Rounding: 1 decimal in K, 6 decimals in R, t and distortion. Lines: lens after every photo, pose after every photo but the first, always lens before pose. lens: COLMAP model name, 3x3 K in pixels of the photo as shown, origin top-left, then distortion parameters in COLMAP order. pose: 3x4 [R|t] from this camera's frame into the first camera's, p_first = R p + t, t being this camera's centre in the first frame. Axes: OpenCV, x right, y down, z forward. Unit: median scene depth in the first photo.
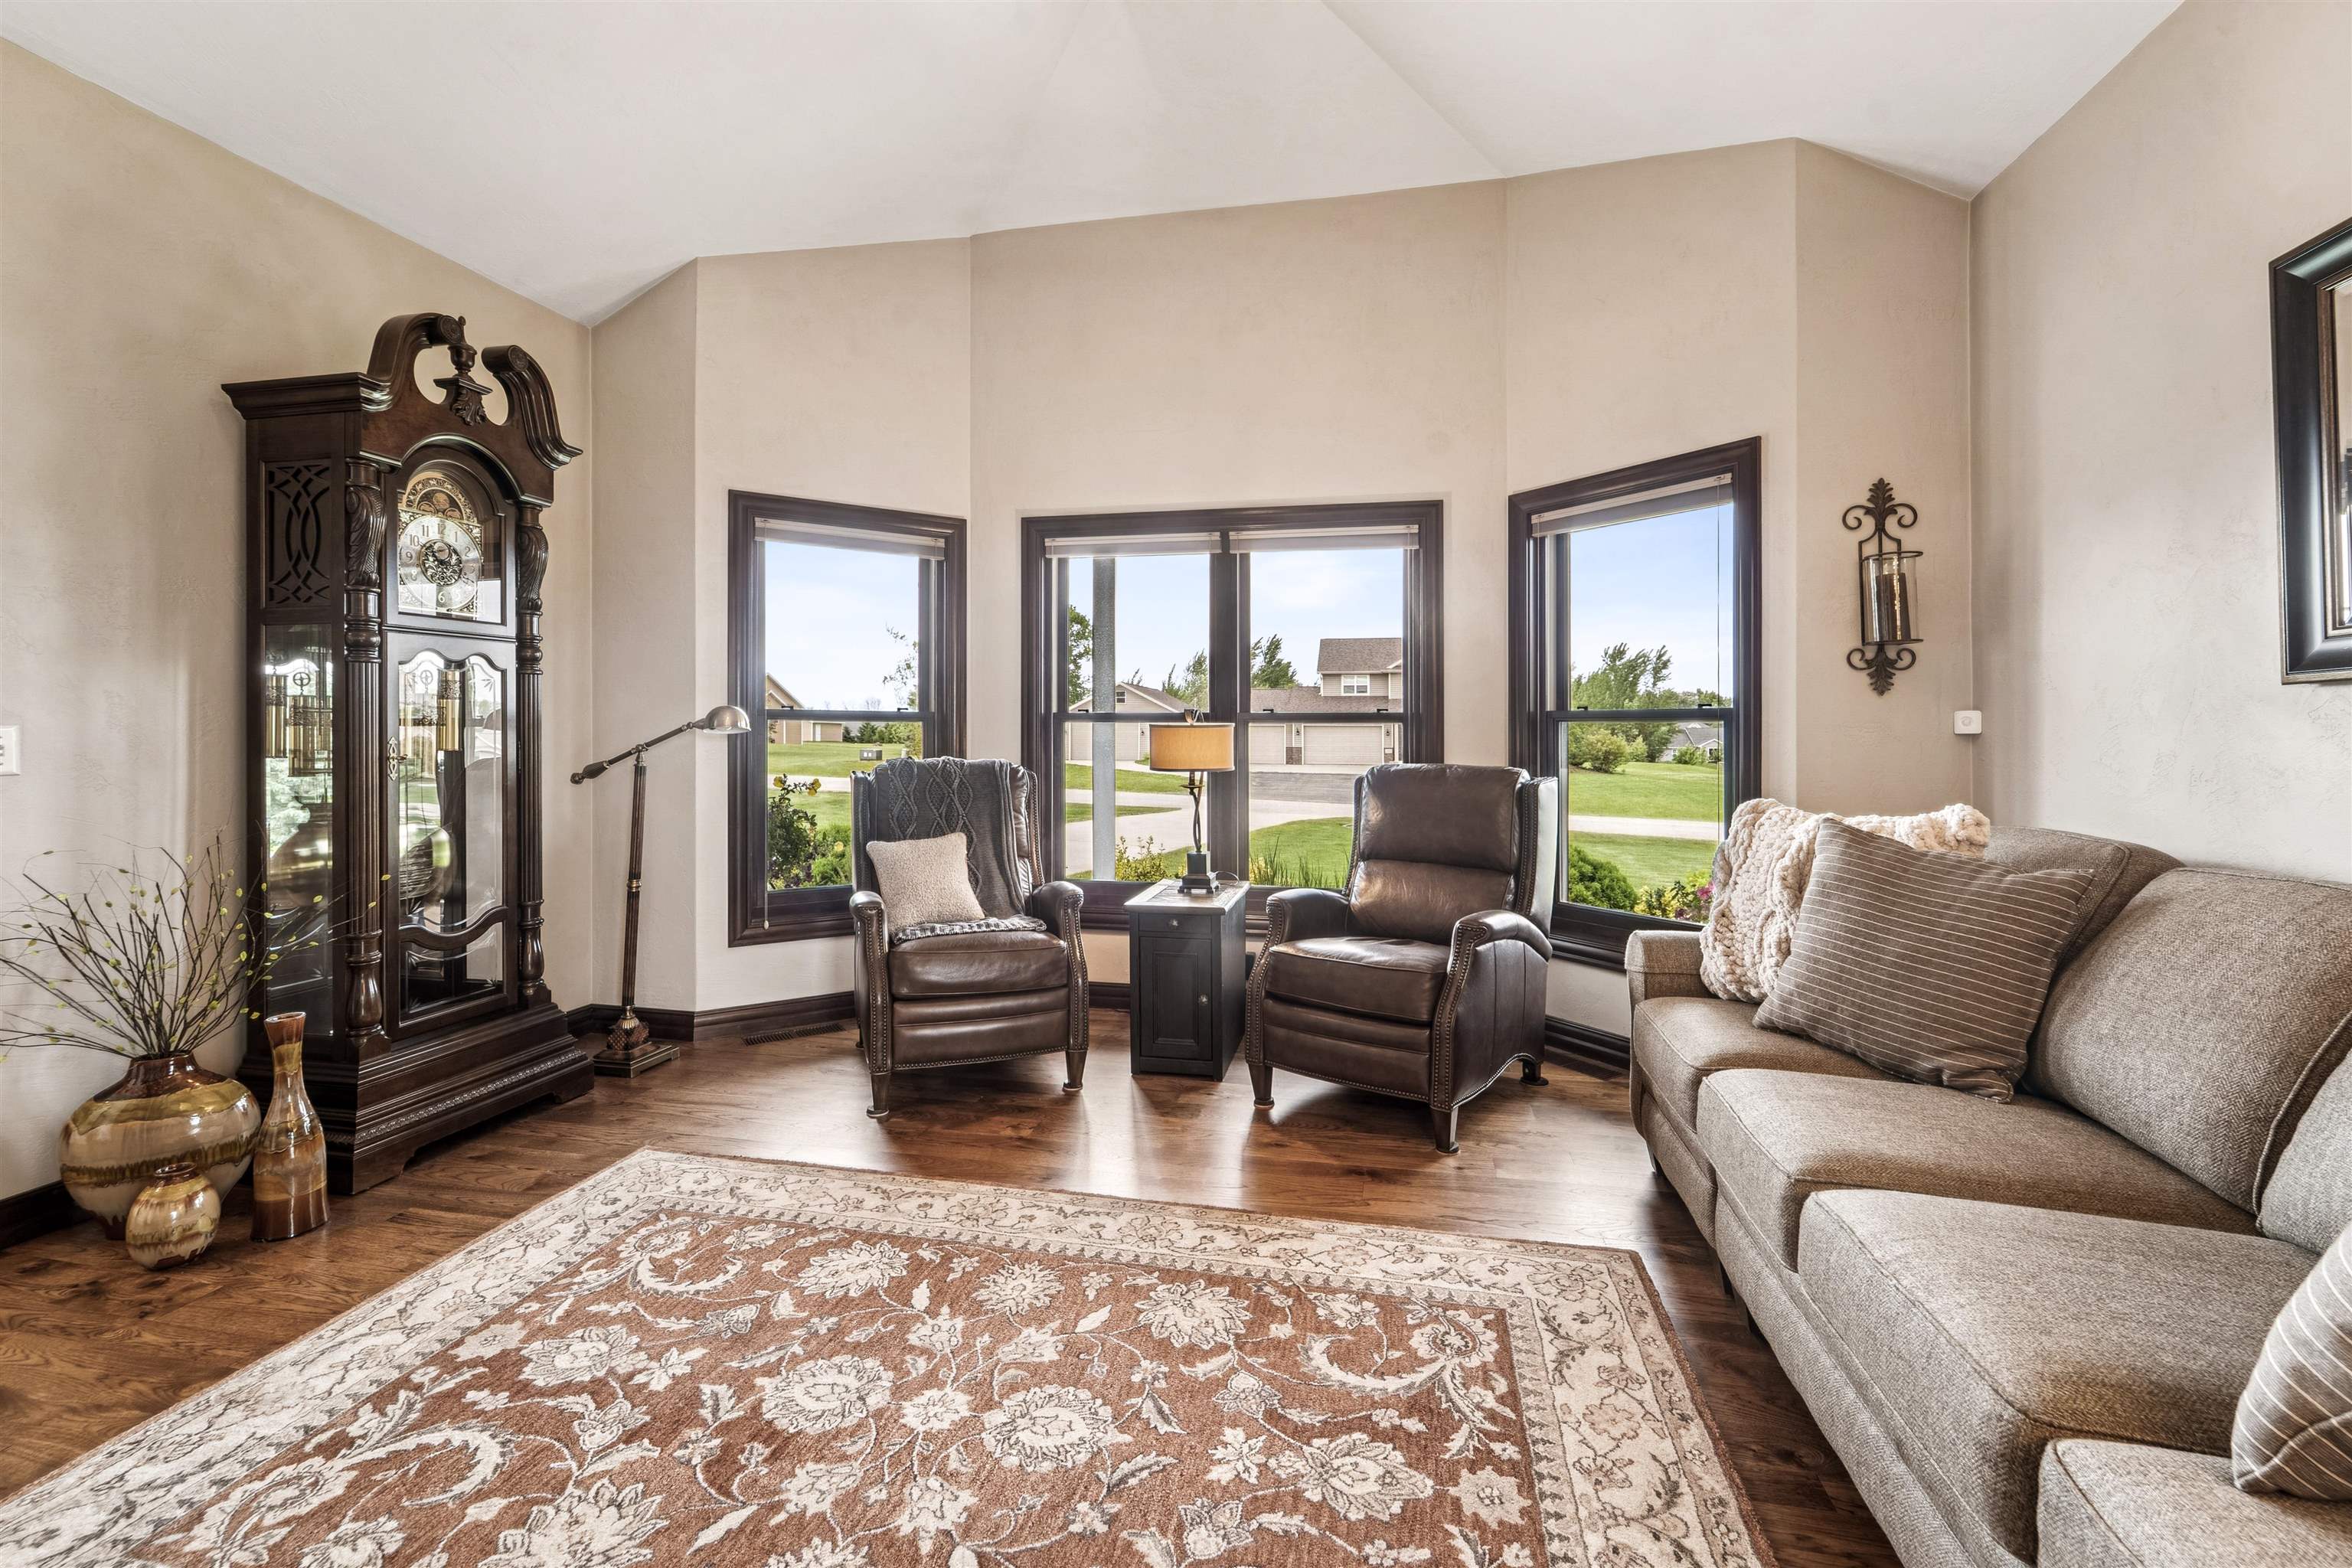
lens RADIAL K [[1008.4, 0, 1189.4], [0, 1008.4, 731.7], [0, 0, 1]] dist [0.001352, -0.000654]
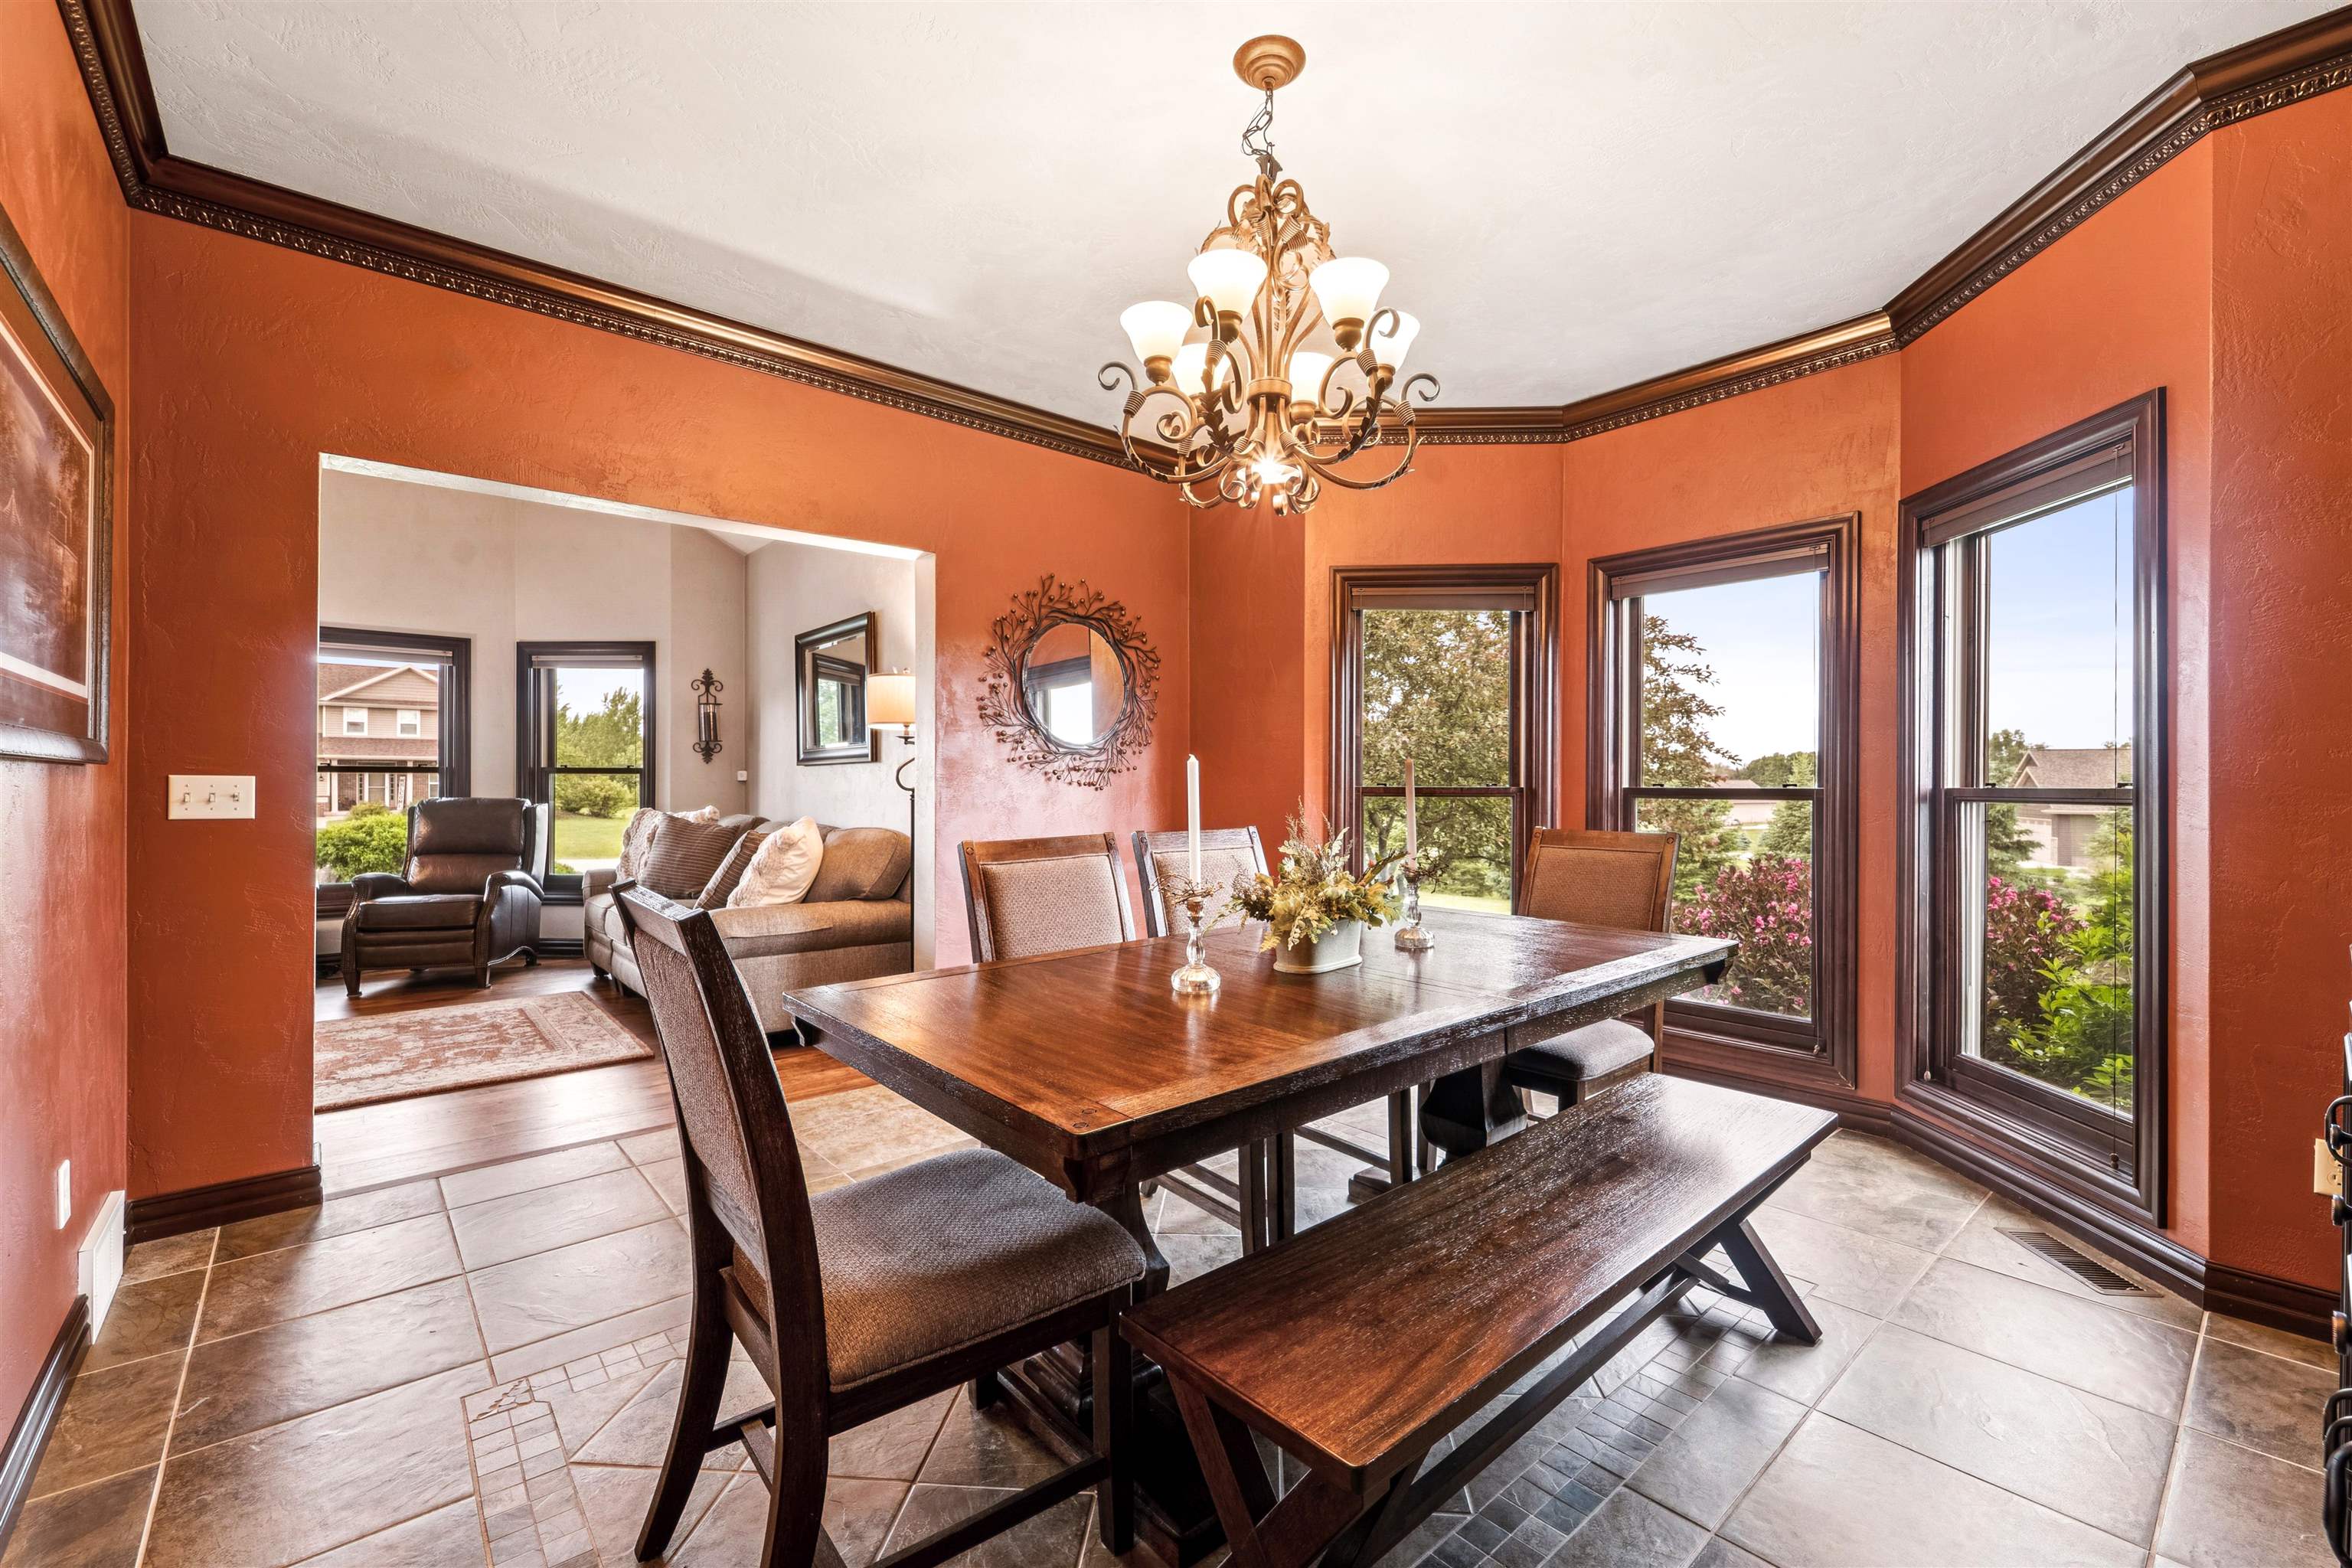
lens RADIAL K [[980.6, 0, 1193.3], [0, 980.6, 780.3], [0, 0, 1]] dist [0.001061, -0.000064]
pose [[0.597656, 0.002056, 0.801750, -0.631139], [-0.004887, 0.999987, 0.001079, -0.009062], [-0.801738, -0.004563, 0.597658, -1.745324]]
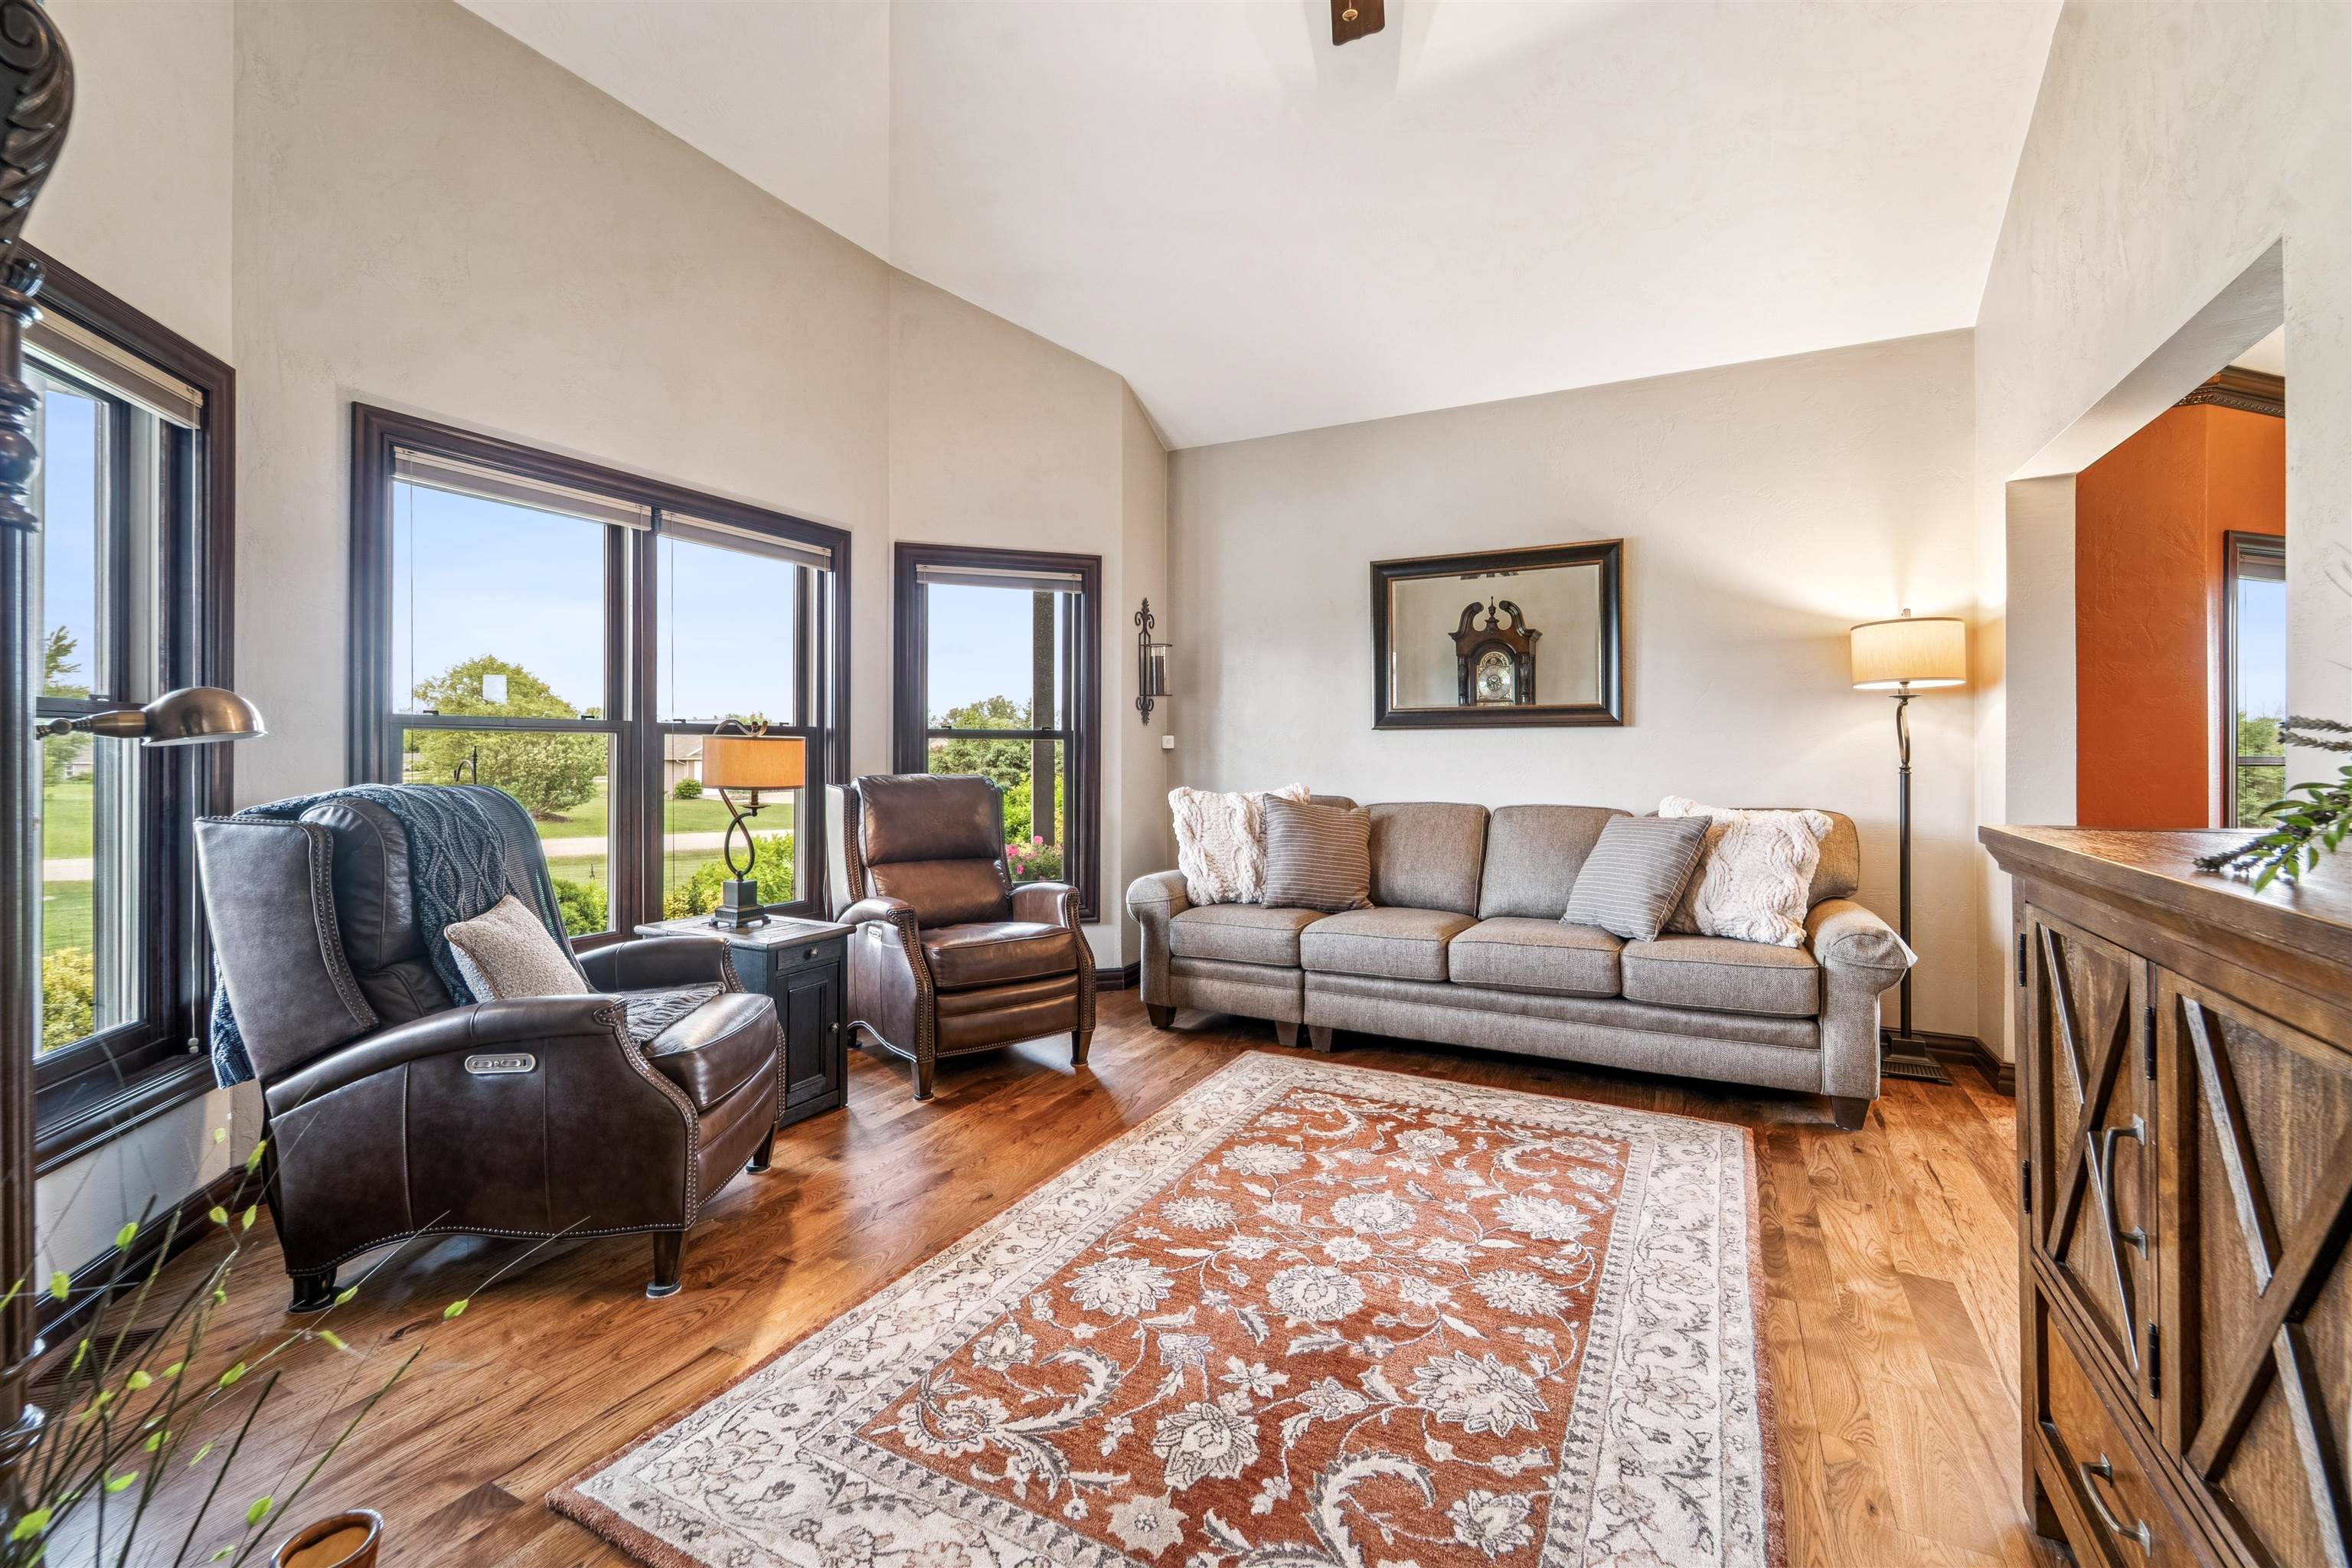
lens RADIAL K [[996.0, 0, 1185.1], [0, 996.0, 751.2], [0, 0, 1]] dist [0.000757, -0.000132]
pose [[0.269438, -0.001245, 0.963017, -1.306451], [-0.003222, 0.999992, 0.002194, 0.003602], [-0.963012, -0.003694, 0.269432, 0.700833]]
